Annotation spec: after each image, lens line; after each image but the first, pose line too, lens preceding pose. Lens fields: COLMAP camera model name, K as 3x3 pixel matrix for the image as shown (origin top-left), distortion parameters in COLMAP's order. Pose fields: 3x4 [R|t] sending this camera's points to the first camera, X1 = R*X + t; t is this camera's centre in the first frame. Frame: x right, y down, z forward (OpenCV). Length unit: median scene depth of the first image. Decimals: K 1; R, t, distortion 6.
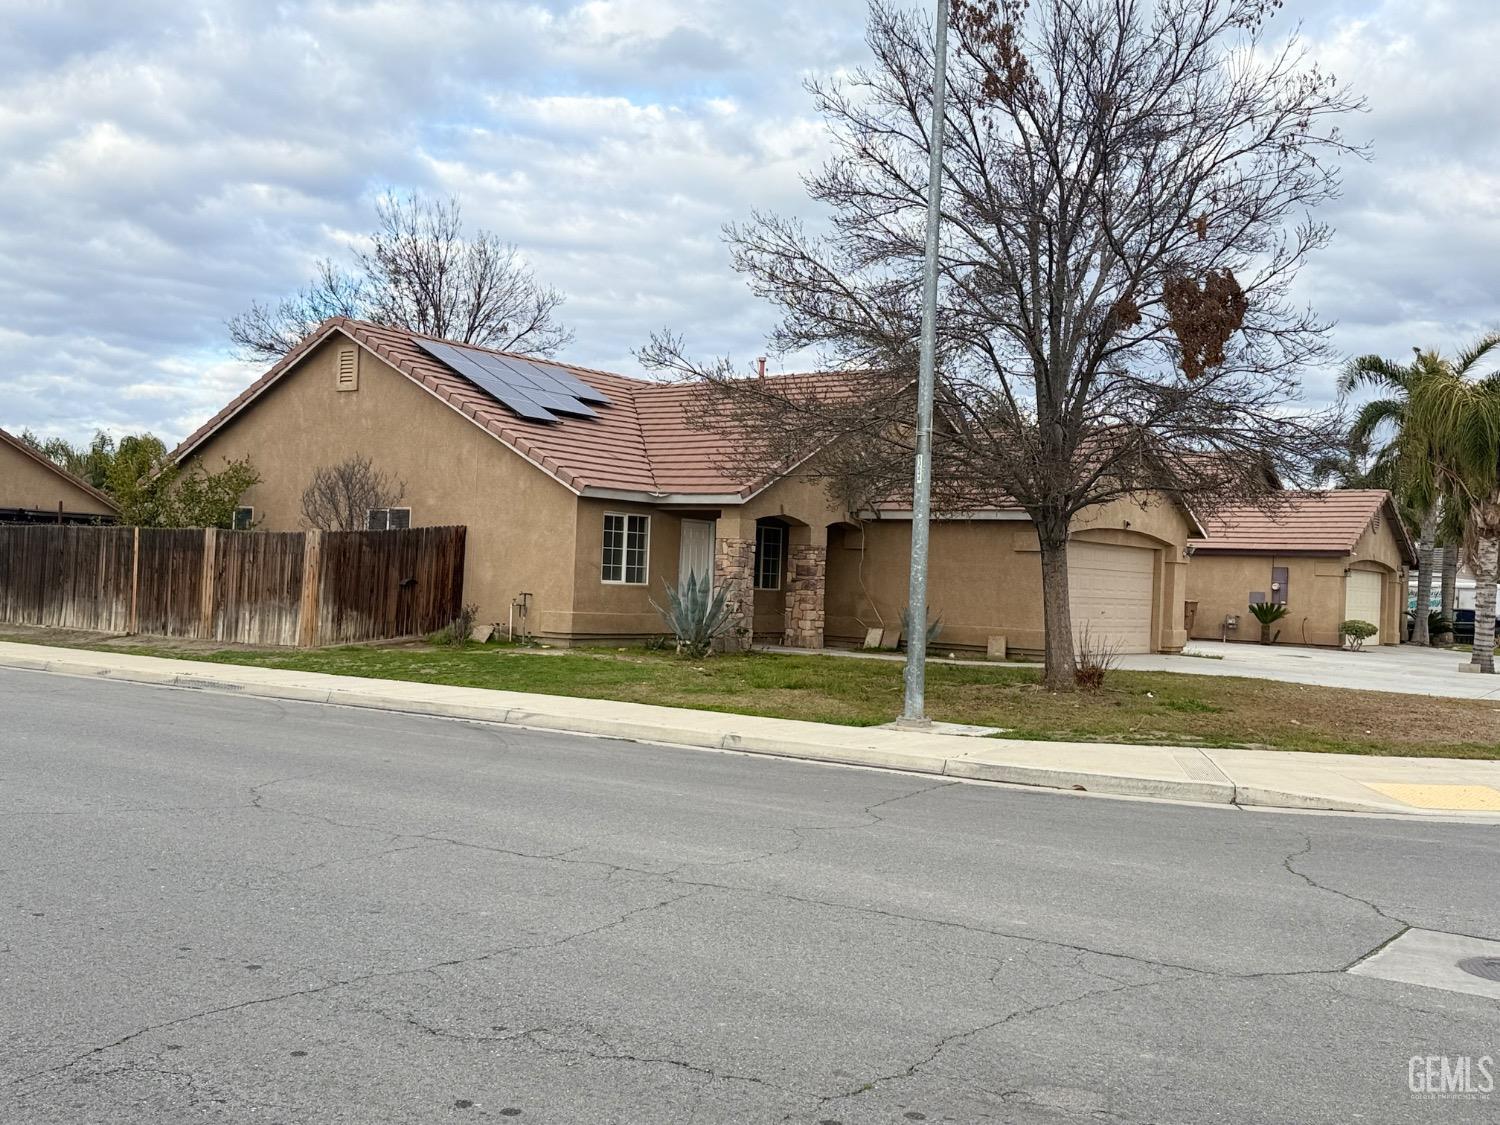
lens RADIAL K [[1541.6, 0, 750.0], [0, 1541.6, 562.5], [0, 0, 1]] dist [0.184161, -0.426672]
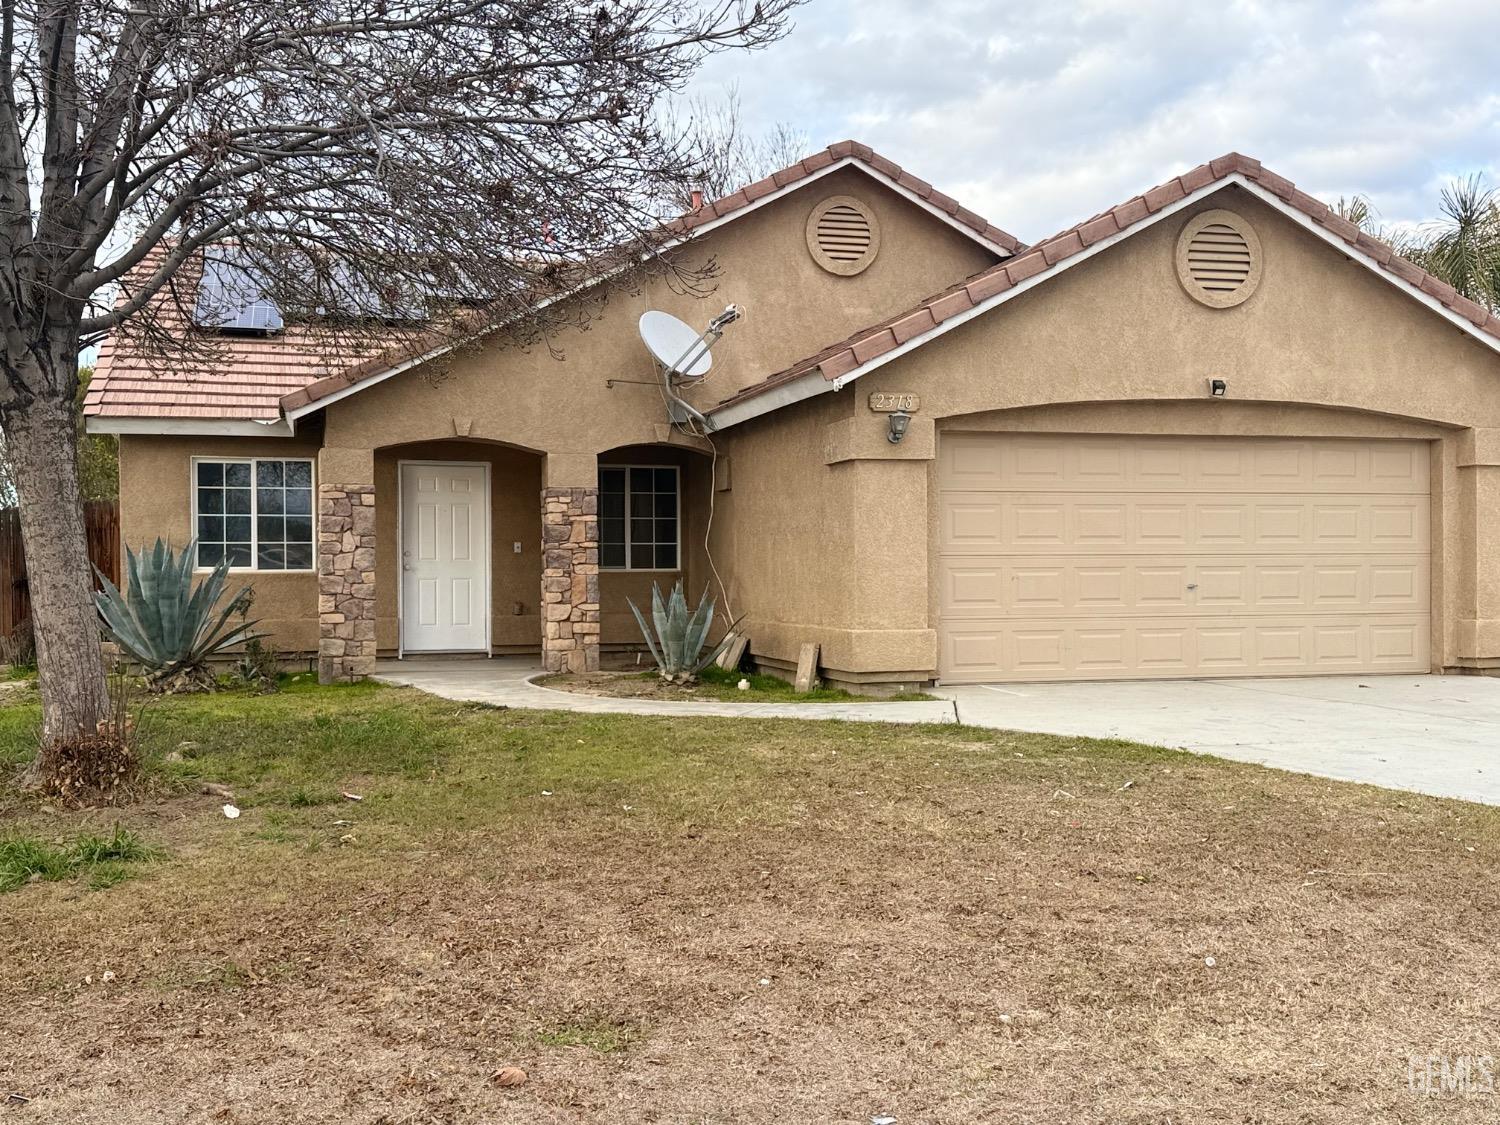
lens RADIAL K [[1540.6, 0, 750.0], [0, 1540.6, 562.5], [0, 0, 1]] dist [0.190238, -0.453376]
pose [[0.782015, -0.049259, -0.621310, 0.442479], [0.046056, 0.998714, -0.021212, 0.031121], [0.621555, -0.012027, 0.783278, 0.601172]]
